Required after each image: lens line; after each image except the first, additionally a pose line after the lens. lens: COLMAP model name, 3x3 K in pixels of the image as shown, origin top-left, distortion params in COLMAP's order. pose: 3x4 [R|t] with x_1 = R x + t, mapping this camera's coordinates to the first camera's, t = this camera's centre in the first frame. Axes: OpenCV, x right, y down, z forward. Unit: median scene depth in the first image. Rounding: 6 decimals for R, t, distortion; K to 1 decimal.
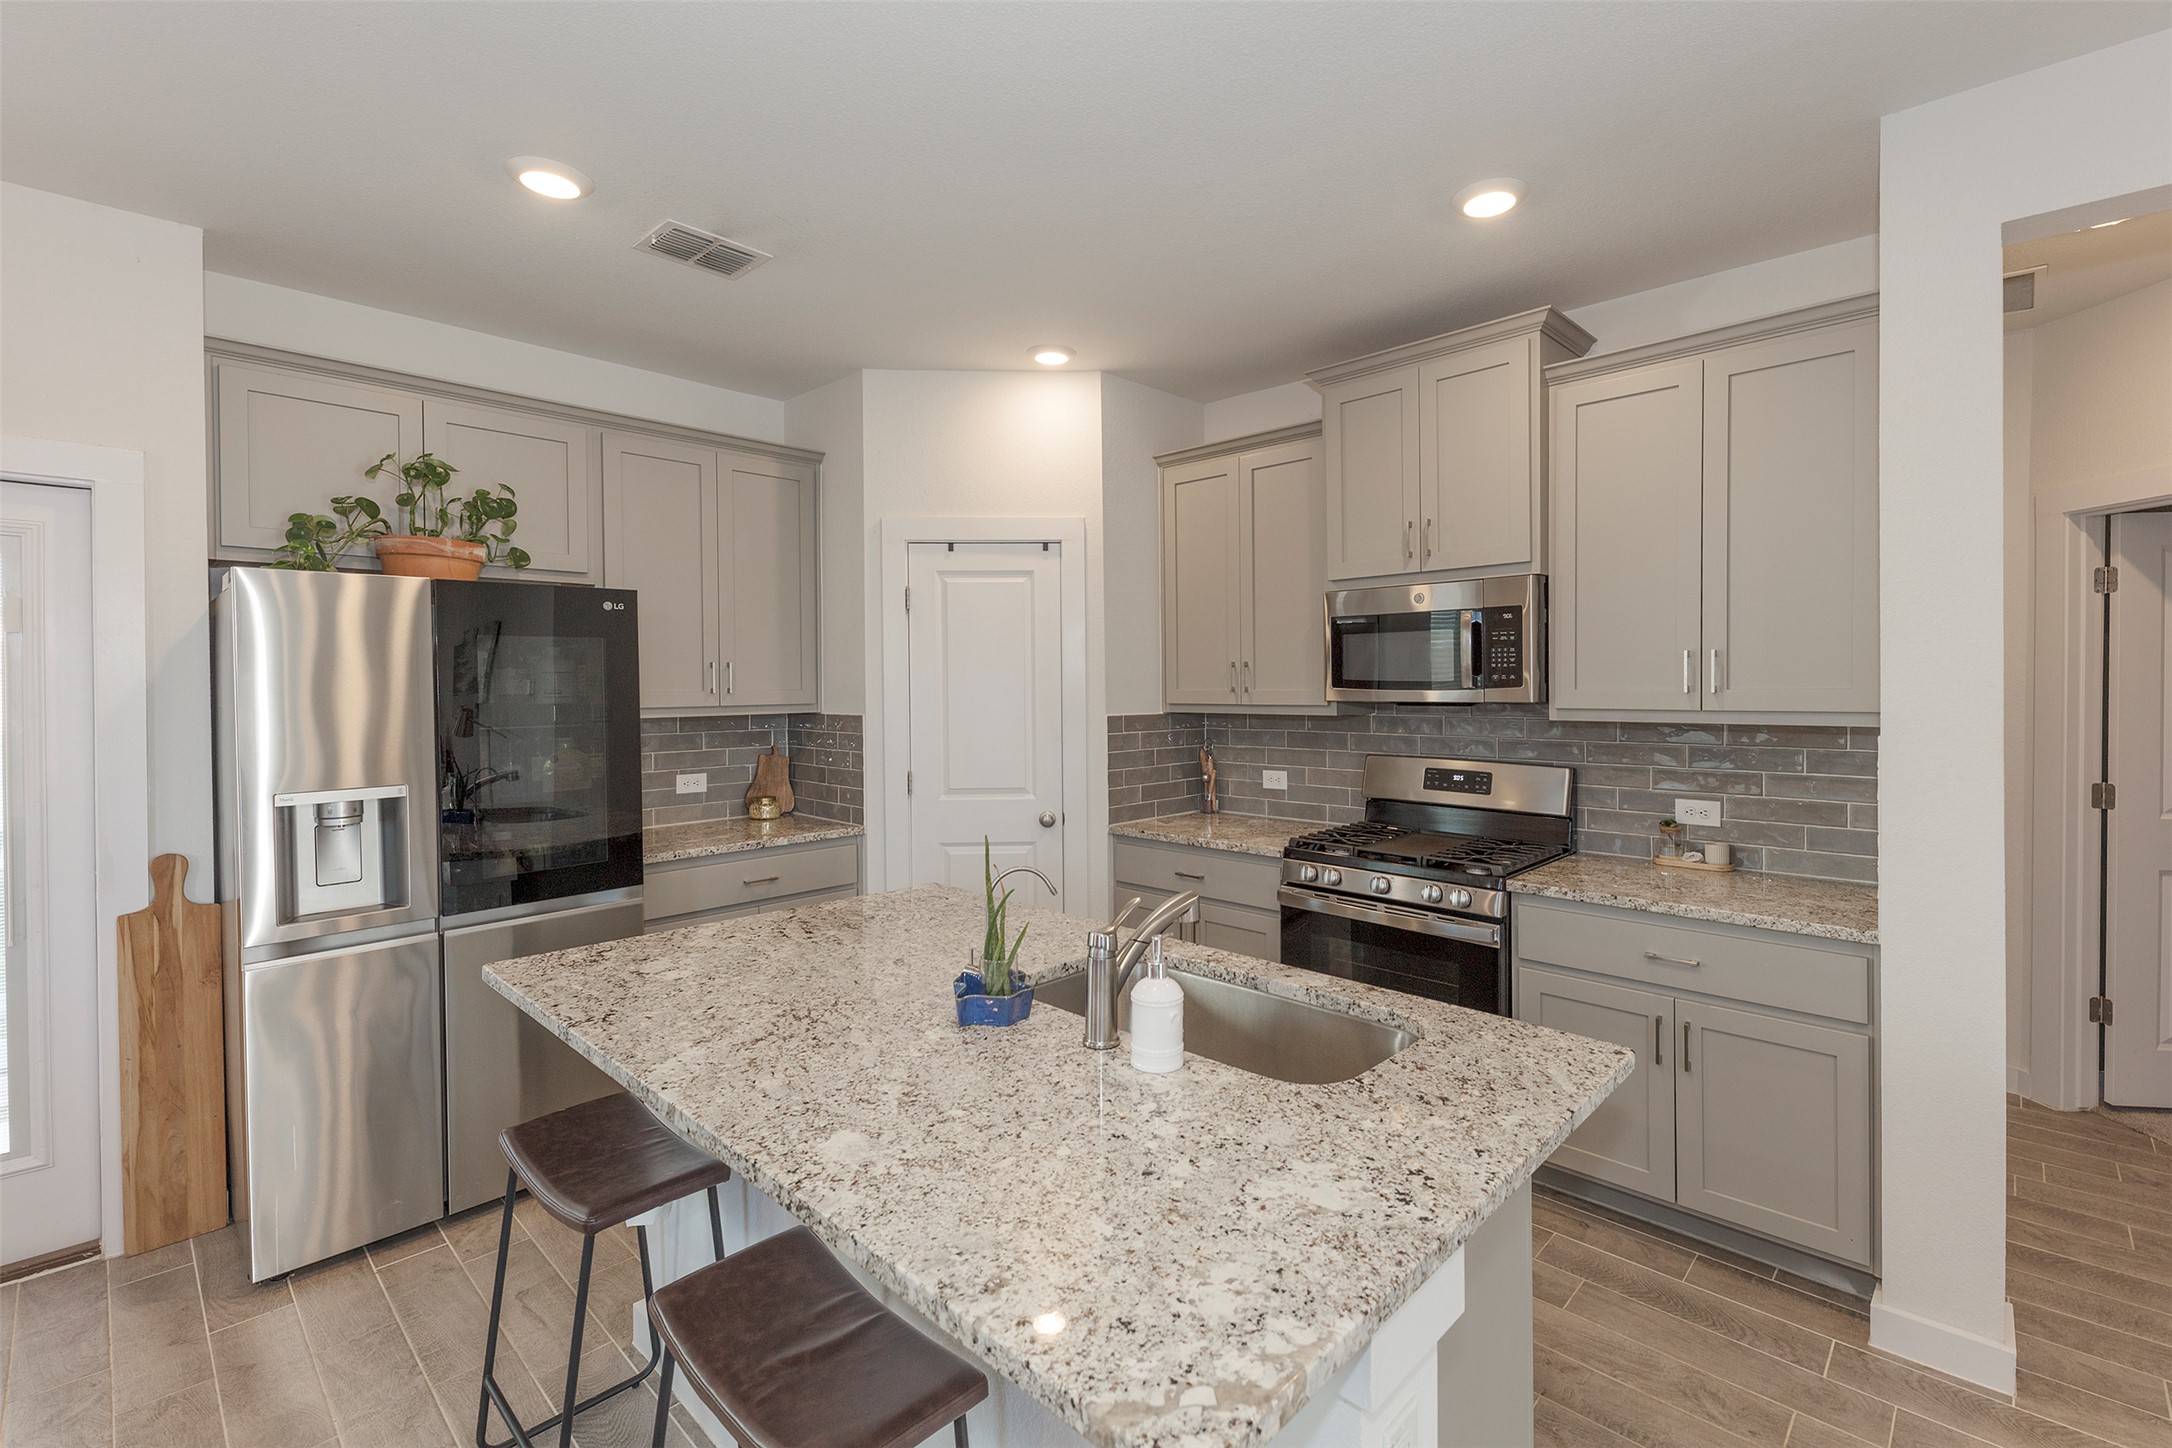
lens RADIAL K [[938.9, 0, 1123.7], [0, 938.9, 703.6], [0, 0, 1]] dist [0.008638, -0.000272]
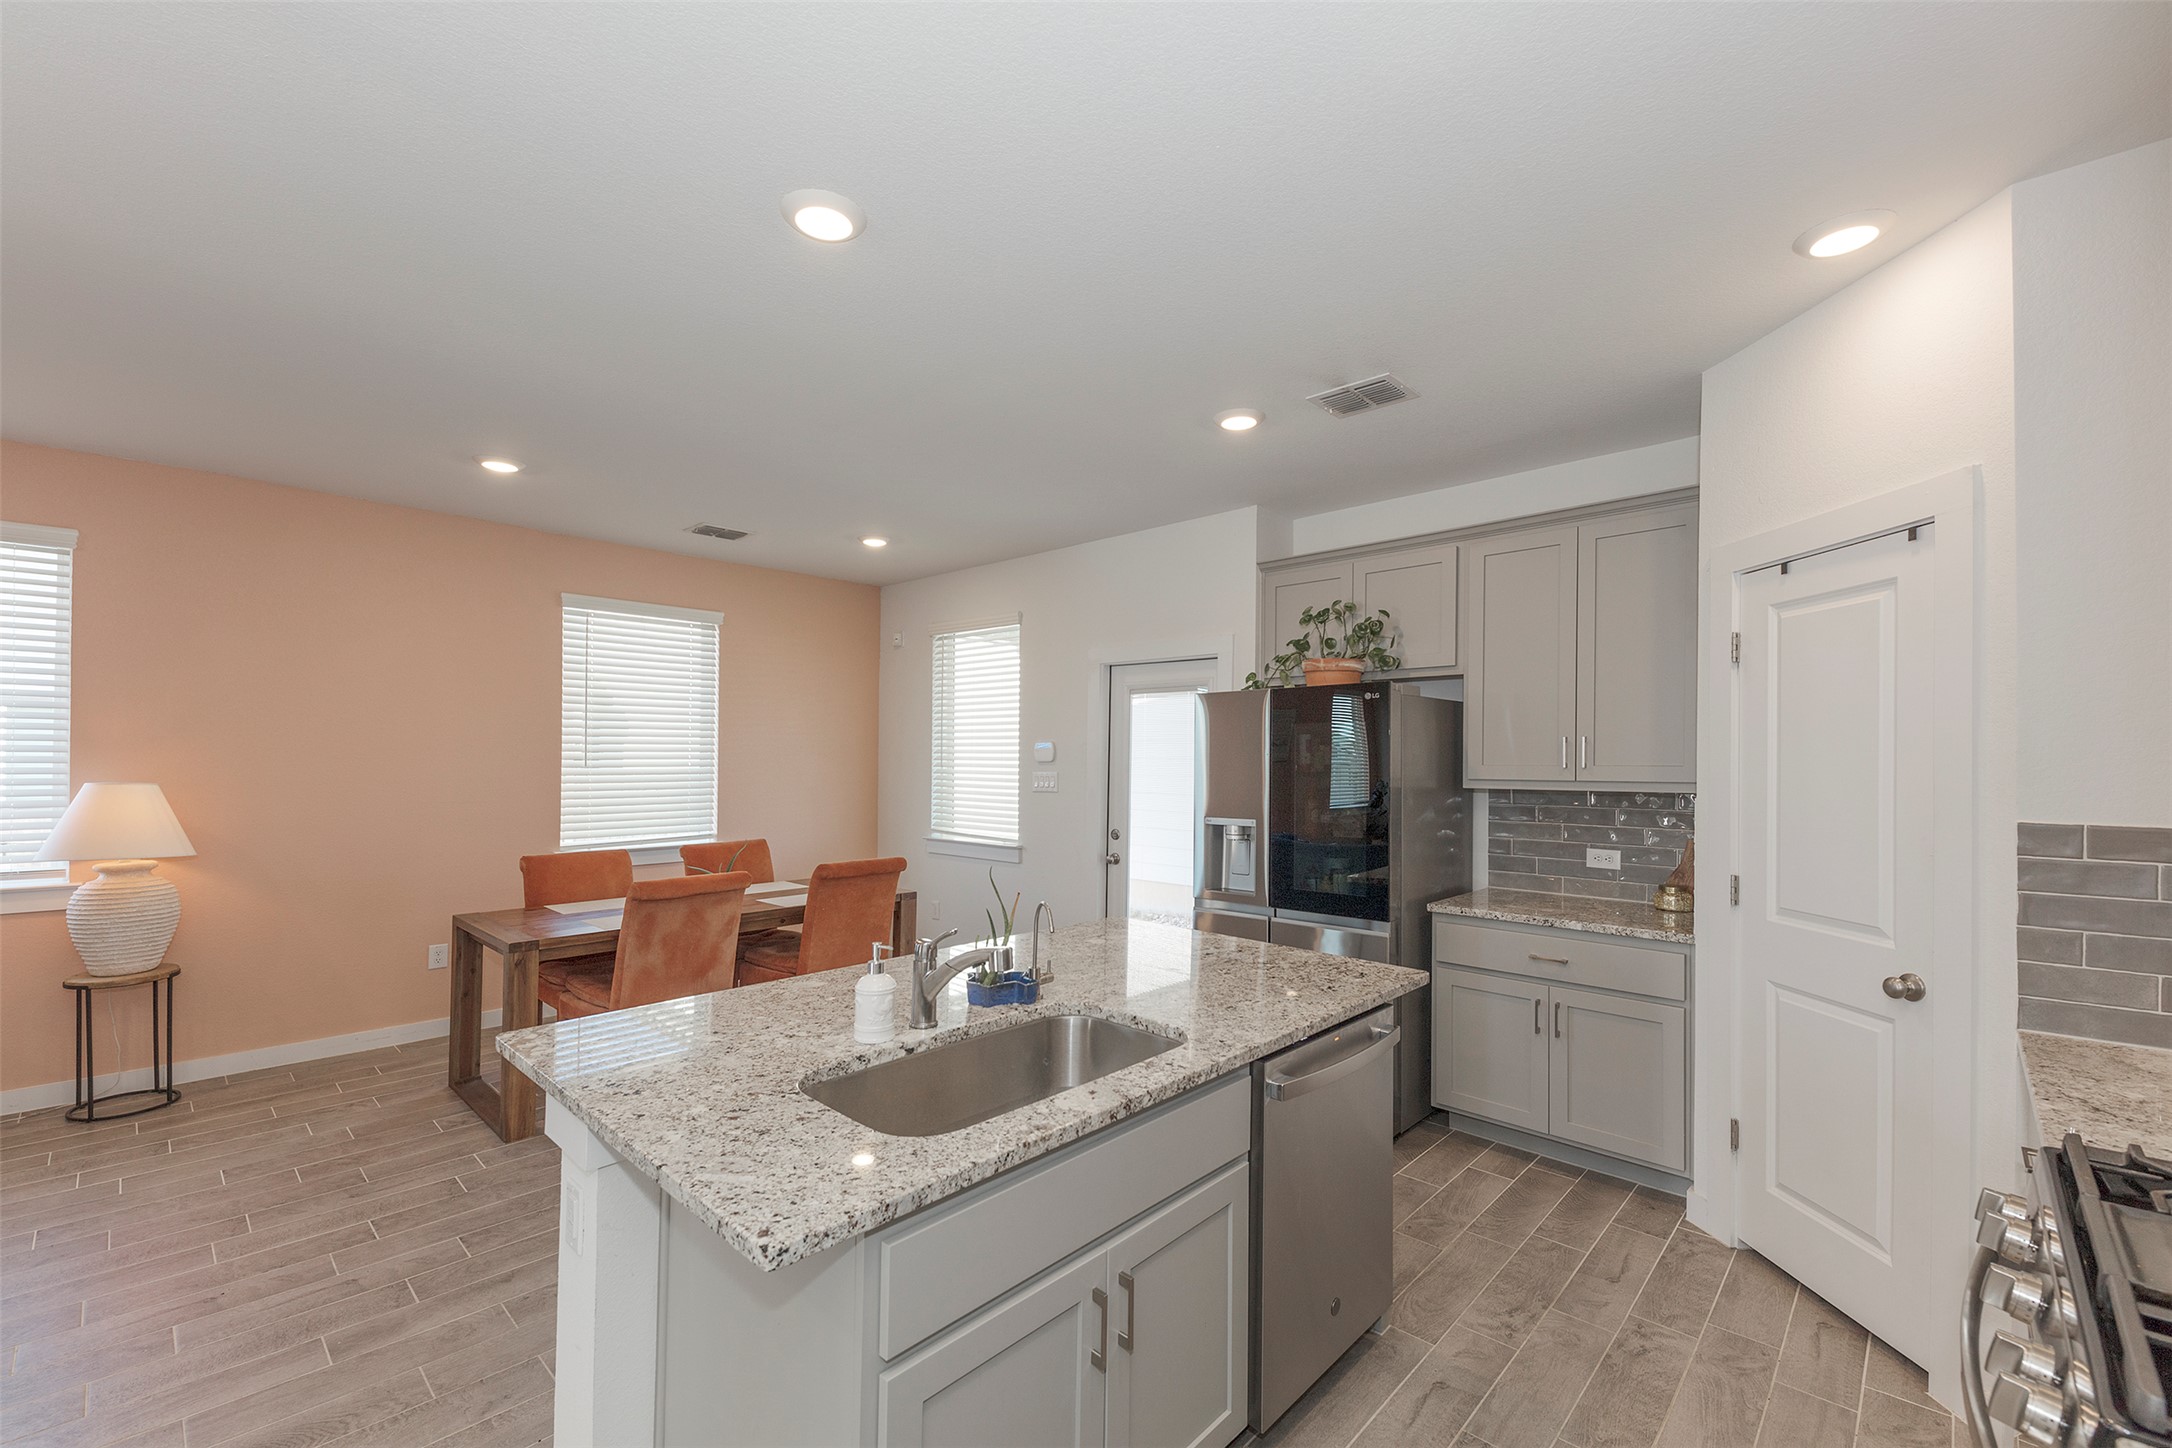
lens RADIAL K [[885.9, 0, 1124.0], [0, 885.9, 757.3], [0, 0, 1]] dist [0.021608, -0.000408]
pose [[0.019597, 0.003013, -0.999803, 0.514180], [-0.026558, 0.999644, 0.002492, -0.012092], [0.999455, 0.026504, 0.019670, 0.517006]]
